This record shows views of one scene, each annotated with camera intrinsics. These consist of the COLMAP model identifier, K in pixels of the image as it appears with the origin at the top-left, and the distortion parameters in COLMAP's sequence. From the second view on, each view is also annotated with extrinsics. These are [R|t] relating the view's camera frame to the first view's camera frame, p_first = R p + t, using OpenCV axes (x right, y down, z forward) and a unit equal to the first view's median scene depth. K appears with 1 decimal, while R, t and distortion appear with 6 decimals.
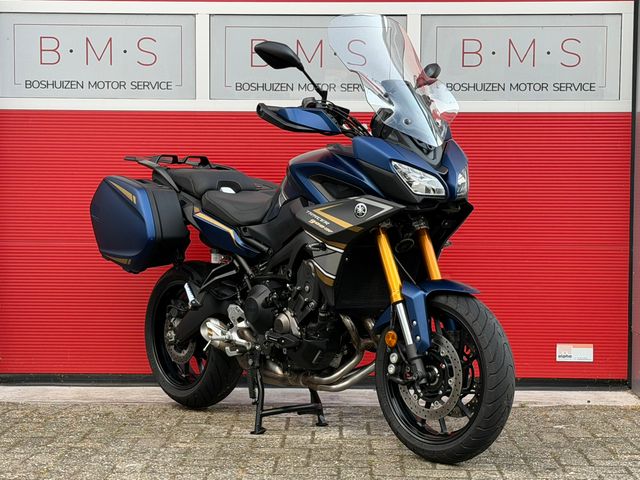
lens RADIAL K [[1350.0, 0, 319.0], [0, 1350.0, 261.2], [0, 0, 1]] dist [0.108587, 0.335762]
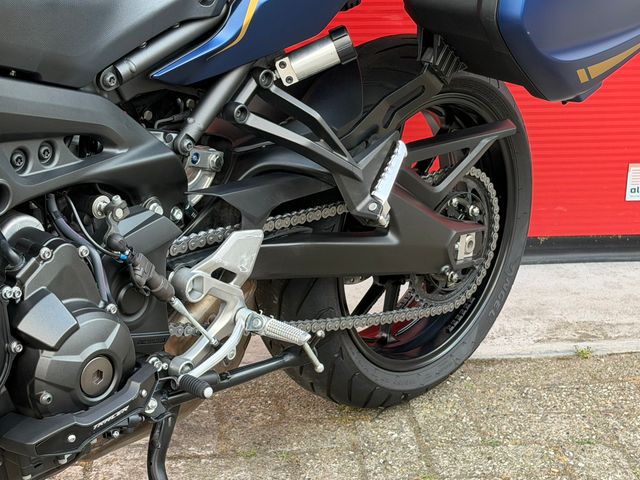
lens RADIAL K [[1373.4, 0, 322.9], [0, 1373.4, 252.1], [0, 0, 1]] dist [0.154188, 0.073237]
pose [[0.991109, -0.041113, 0.126541, 0.016832], [-0.000918, 0.948927, 0.315493, -0.069737], [-0.133049, -0.312804, 0.940453, 0.693534]]
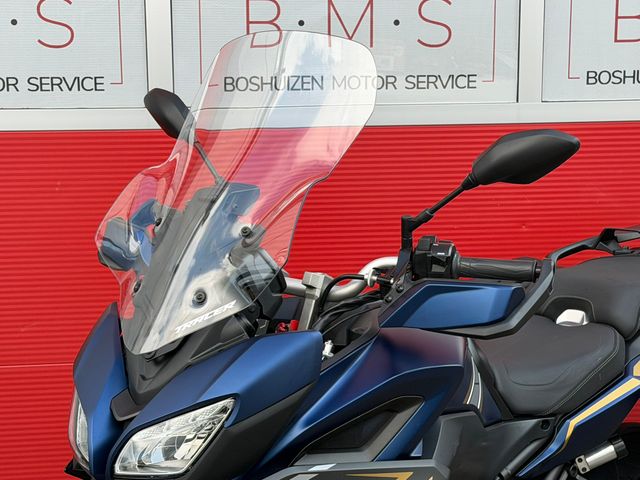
lens RADIAL K [[1361.5, 0, 322.0], [0, 1361.5, 257.4], [0, 0, 1]] dist [0.123061, 0.205667]
pose [[0.989942, -0.037198, 0.136495, -0.121758], [0.020108, 0.992015, 0.124509, -0.155373], [-0.140036, -0.120512, 0.982785, 0.525636]]
